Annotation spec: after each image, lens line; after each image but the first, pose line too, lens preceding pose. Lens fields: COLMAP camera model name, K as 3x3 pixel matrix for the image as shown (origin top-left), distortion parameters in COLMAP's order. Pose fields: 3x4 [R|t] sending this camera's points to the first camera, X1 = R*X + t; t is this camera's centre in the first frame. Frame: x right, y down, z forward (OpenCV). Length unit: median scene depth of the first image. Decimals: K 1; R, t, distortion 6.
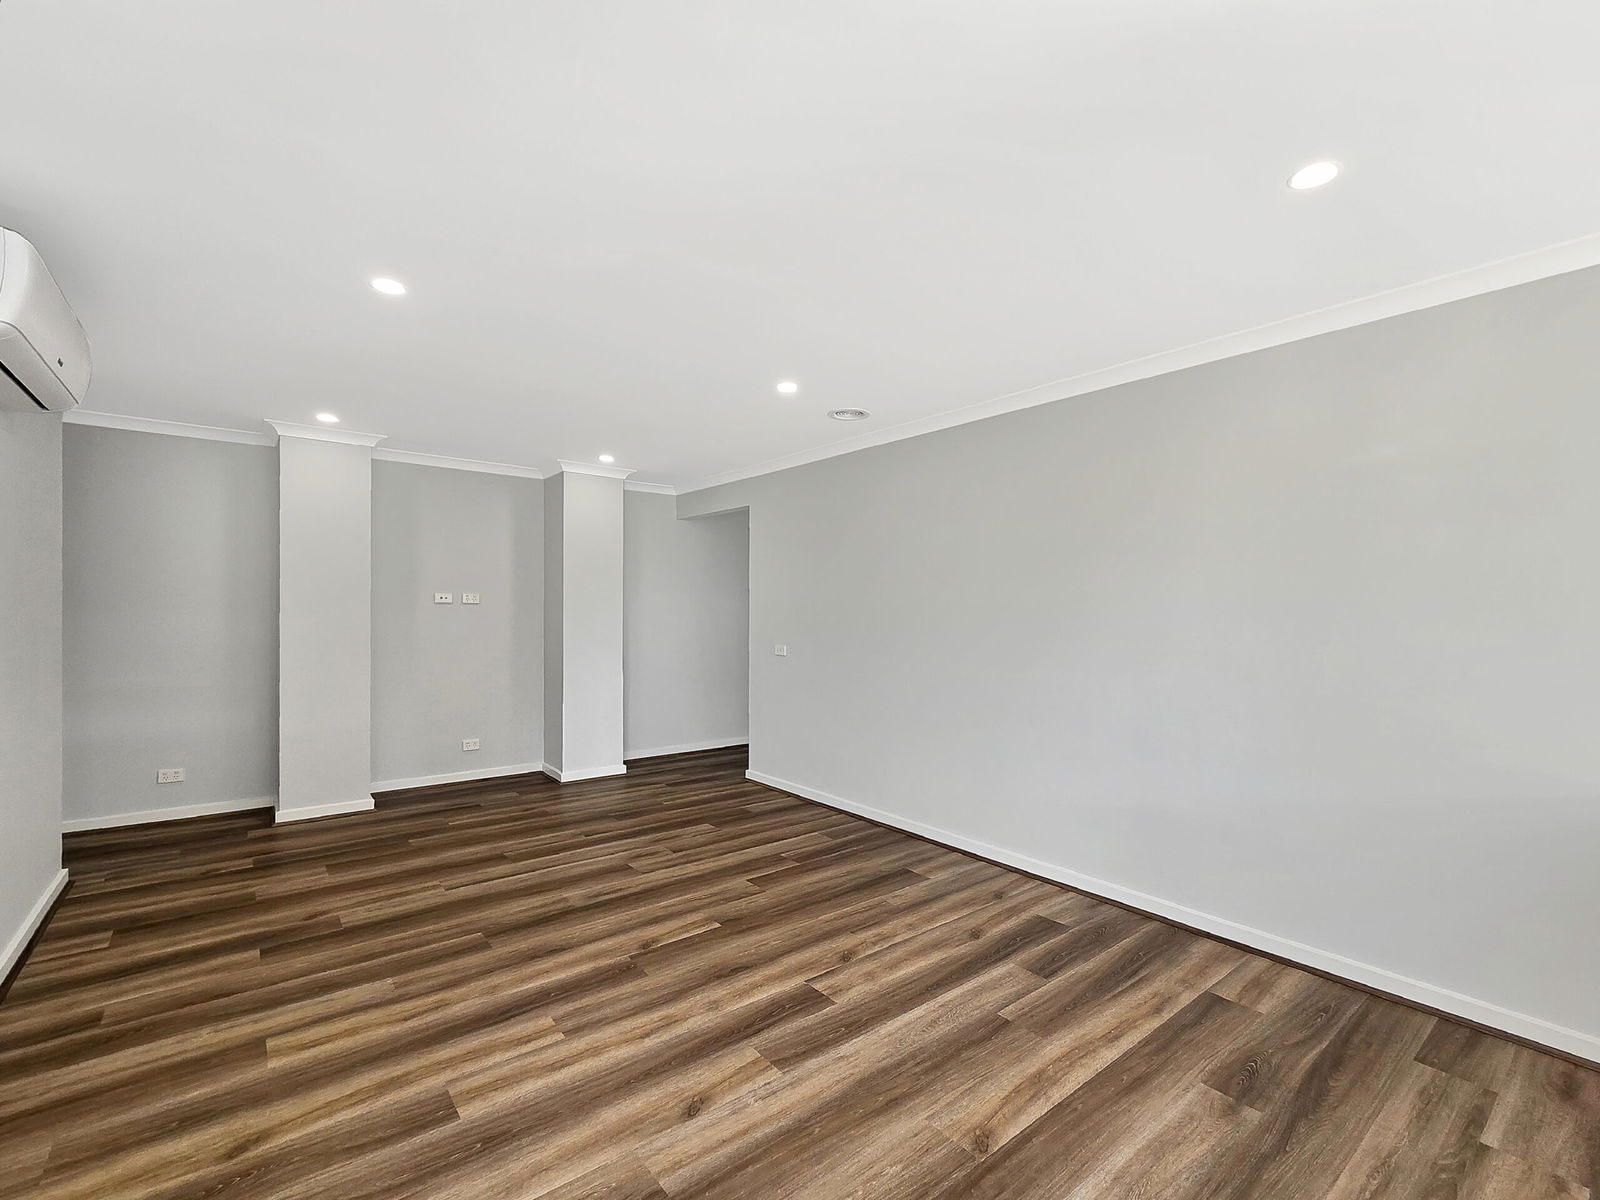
lens RADIAL K [[713.3, 0, 800.0], [0, 713.3, 600.0], [0, 0, 1]] dist [0.000040, 0.000178]
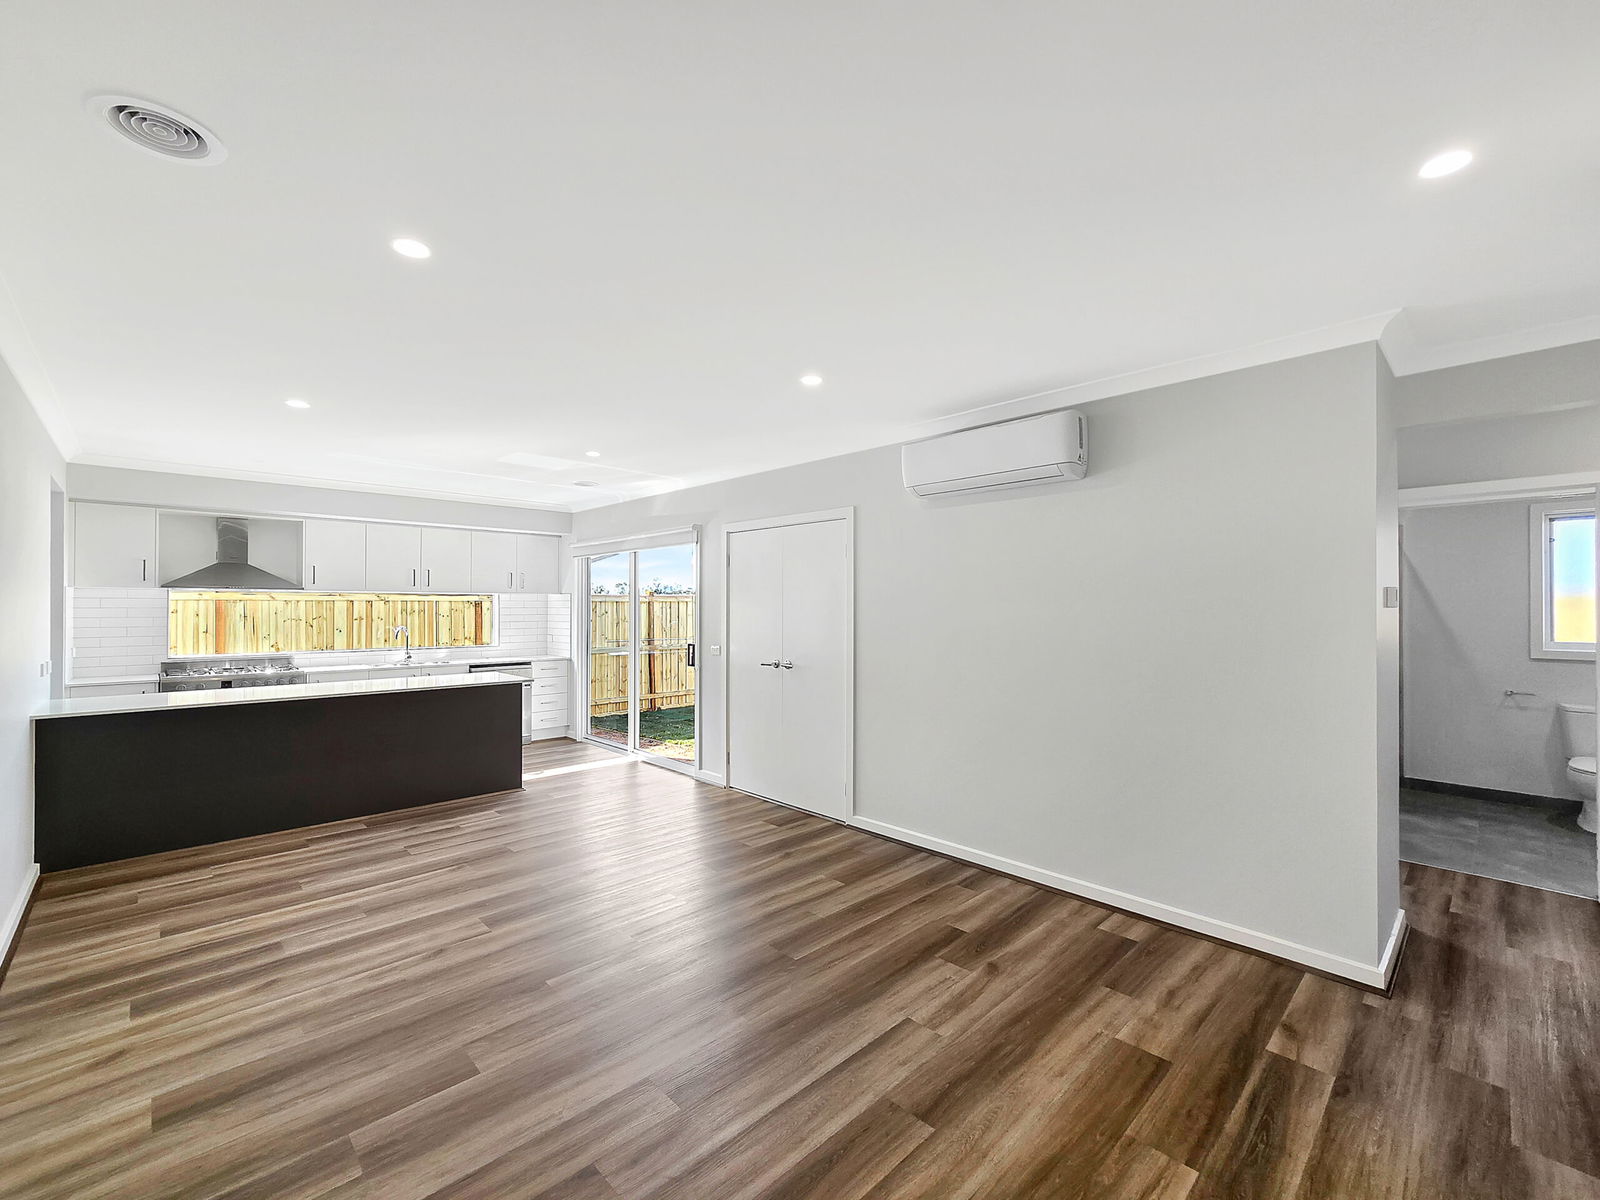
lens RADIAL K [[686.4, 0, 800.0], [0, 686.4, 600.0], [0, 0, 1]] dist [-0.002182, 0.000170]
pose [[-0.995056, -0.009391, -0.098868, -0.369057], [-0.006919, 0.999656, -0.025311, -0.016660], [0.099072, -0.024502, -0.994779, 2.058638]]
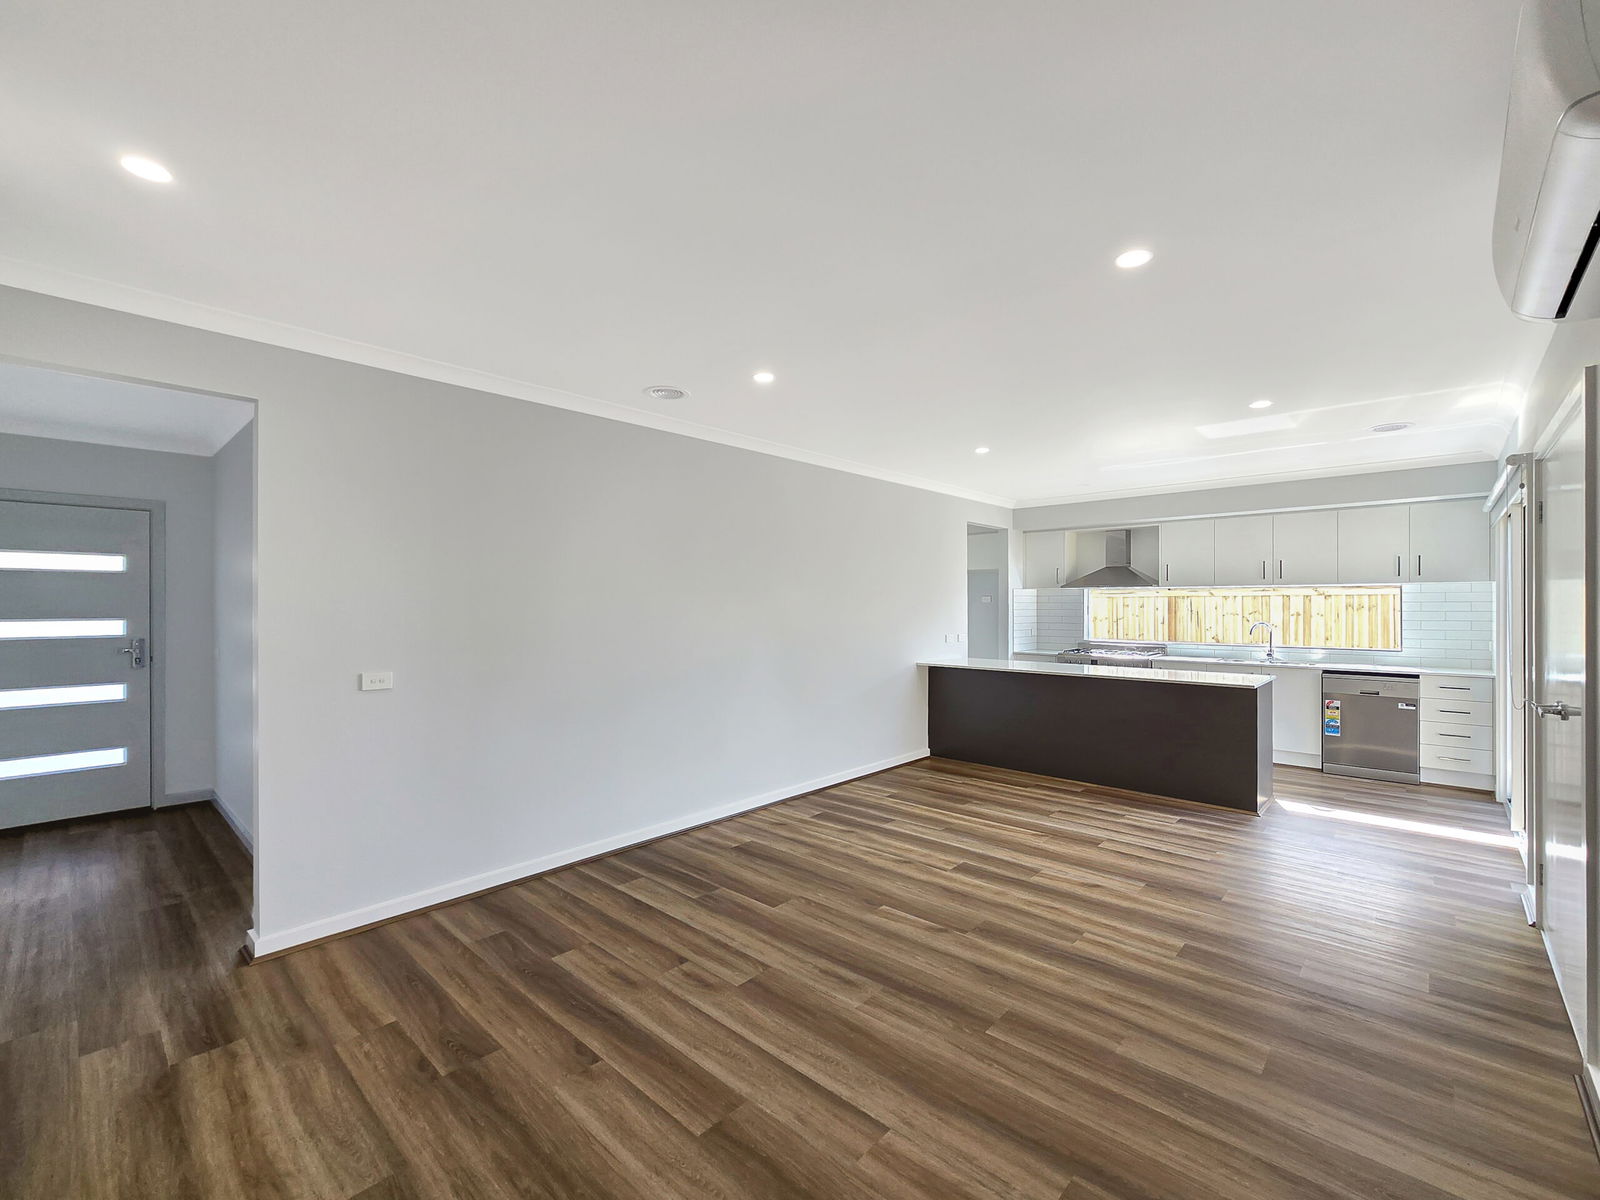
lens RADIAL K [[686.4, 0, 800.0], [0, 686.4, 600.0], [0, 0, 1]] dist [-0.002182, 0.000170]
pose [[-0.153301, -0.000711, 0.988179, -1.237302], [-0.014880, 0.999888, -0.001589, -0.022023], [-0.988068, -0.014948, -0.153294, 1.393149]]
